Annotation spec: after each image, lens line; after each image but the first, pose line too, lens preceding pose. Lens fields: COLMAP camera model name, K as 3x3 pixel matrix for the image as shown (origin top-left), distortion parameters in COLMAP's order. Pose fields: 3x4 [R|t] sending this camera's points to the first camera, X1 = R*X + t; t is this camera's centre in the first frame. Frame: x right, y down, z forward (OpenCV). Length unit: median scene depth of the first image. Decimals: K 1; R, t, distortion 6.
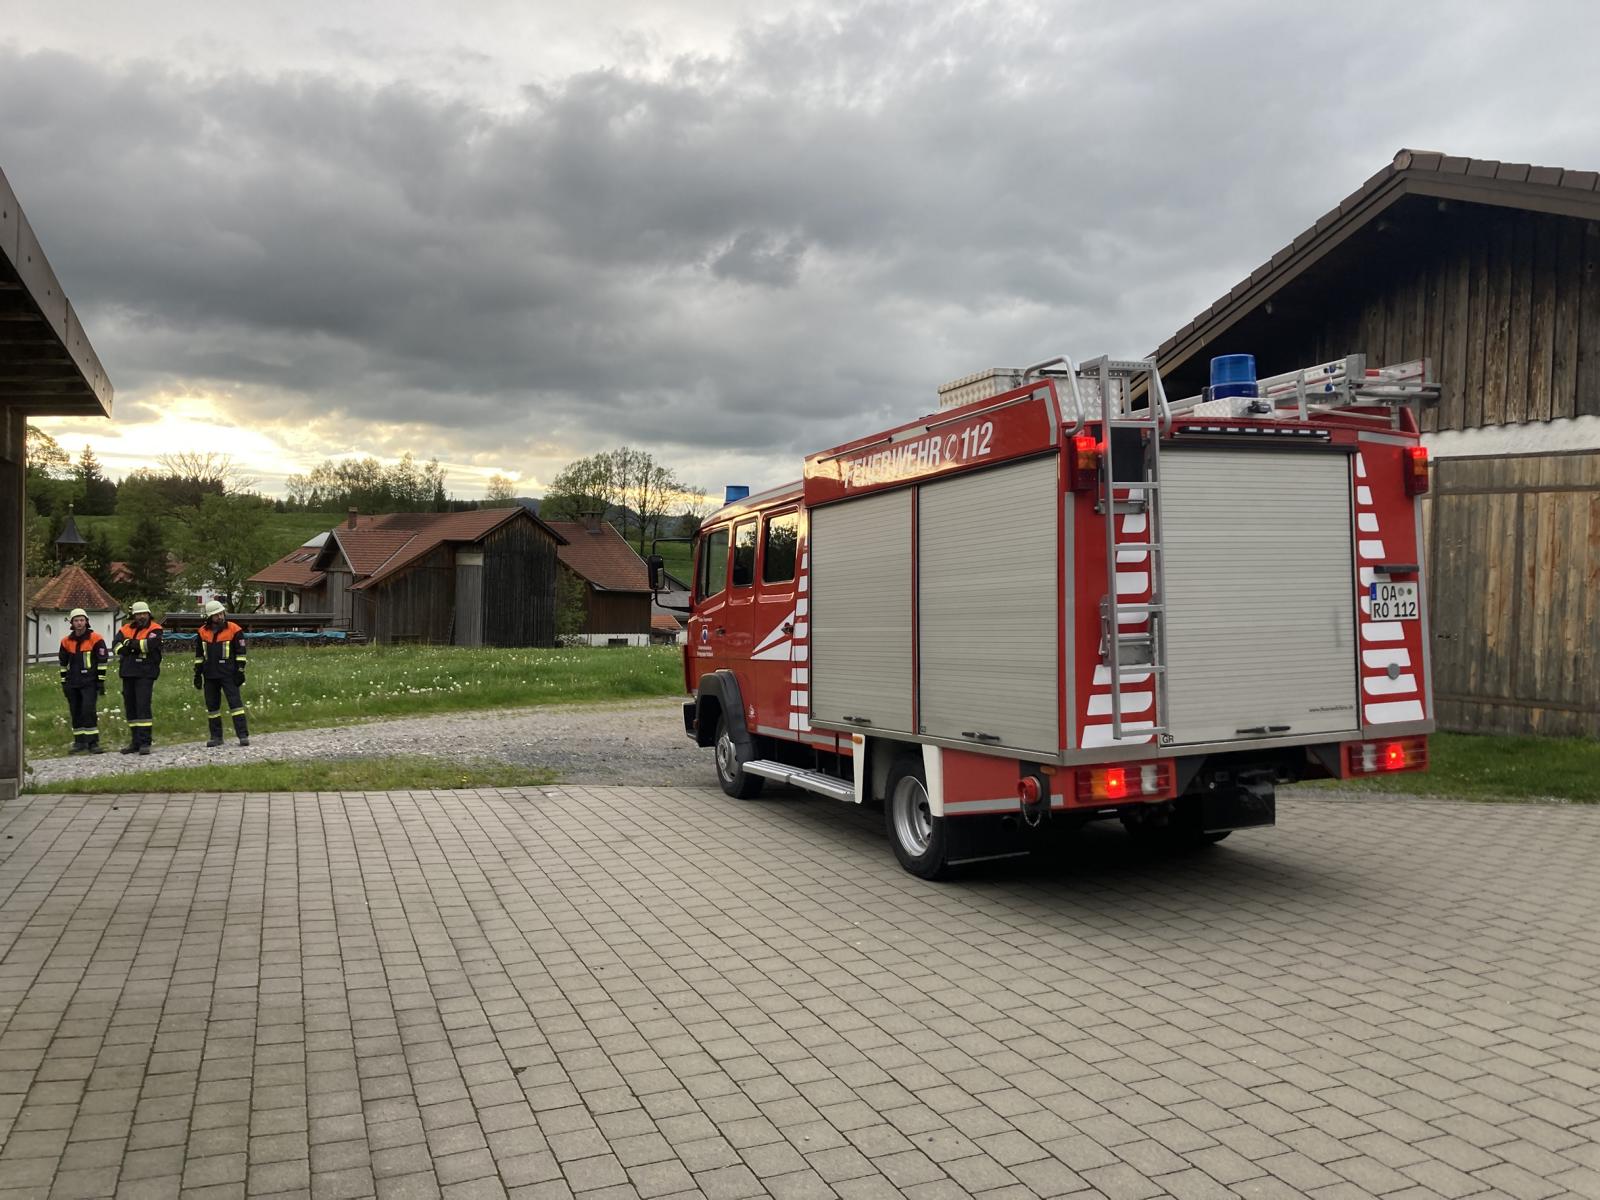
lens RADIAL K [[1298.7, 0, 788.3], [0, 1298.7, 602.4], [0, 0, 1]] dist [0.028916, -0.020656]
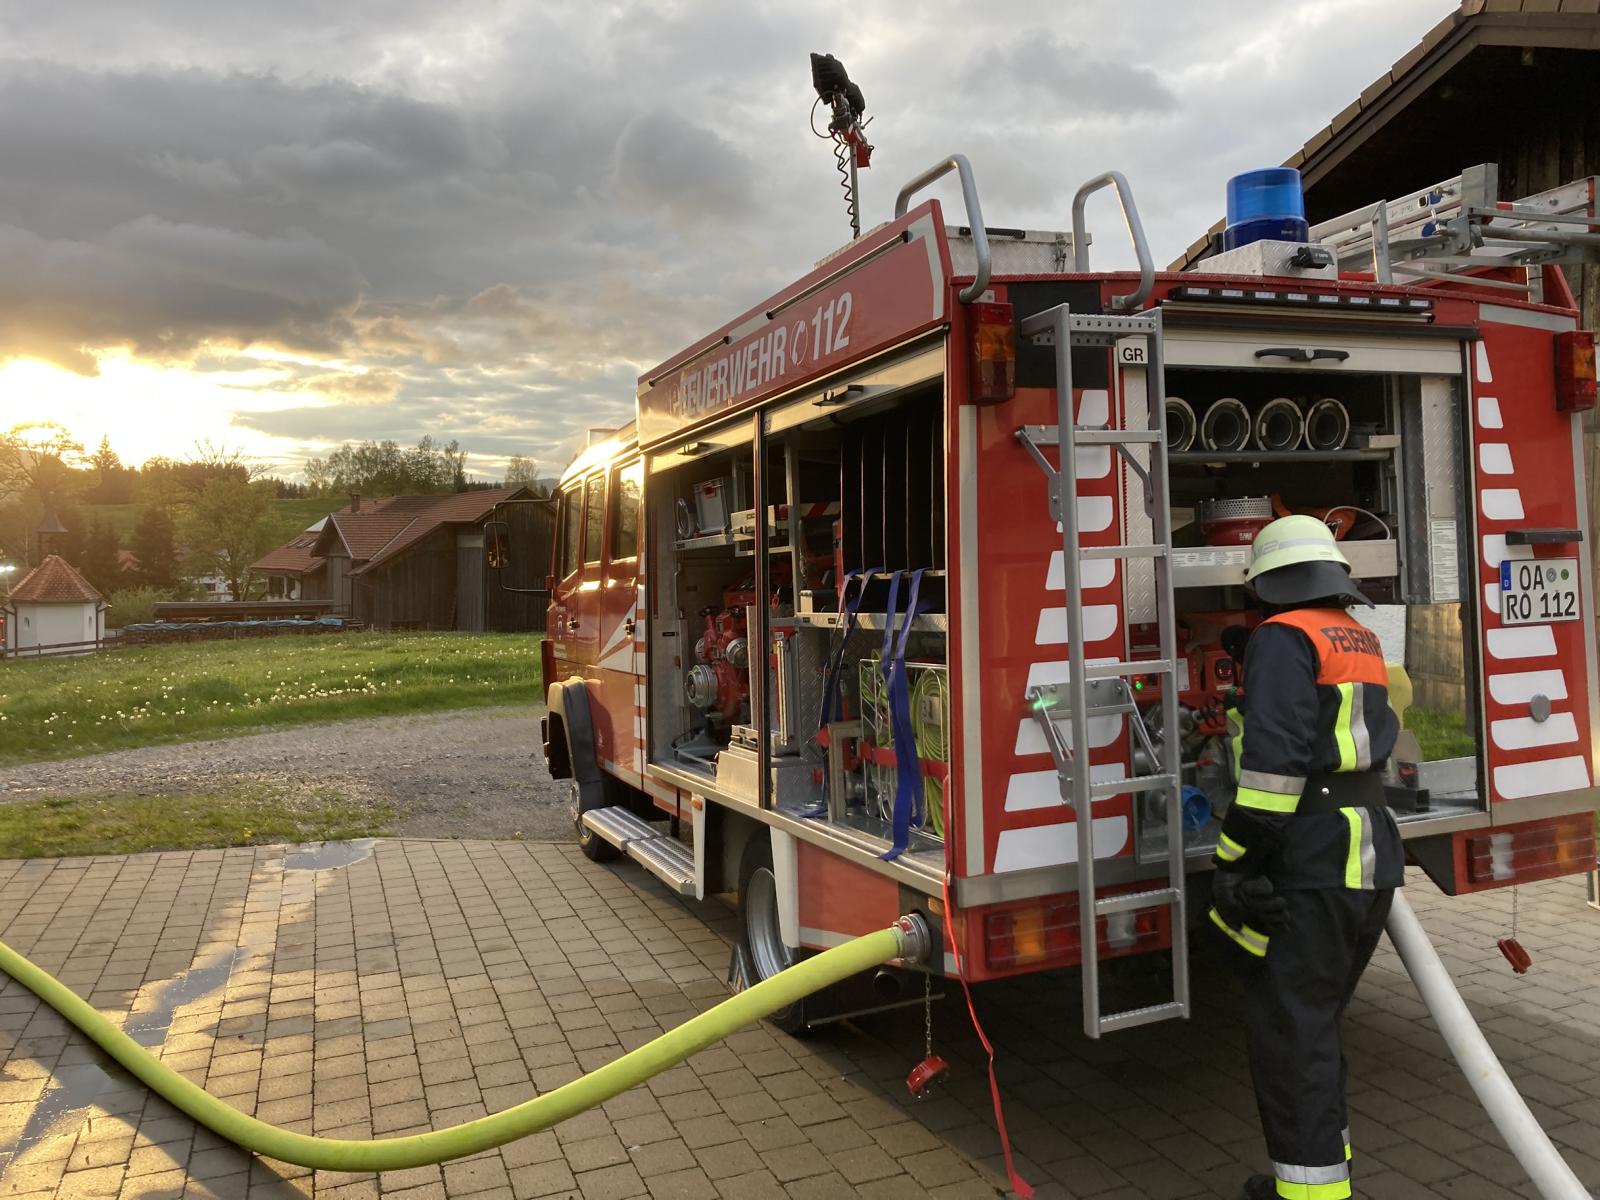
lens RADIAL K [[1298.7, 0, 778.0], [0, 1298.7, 601.3], [0, 0, 1]] dist [0.028916, -0.020656]
pose [[0.999648, -0.015389, -0.021617, 0.128587], [0.015729, 0.999754, 0.015660, -0.010992], [0.021371, -0.015994, 0.999644, 0.393098]]
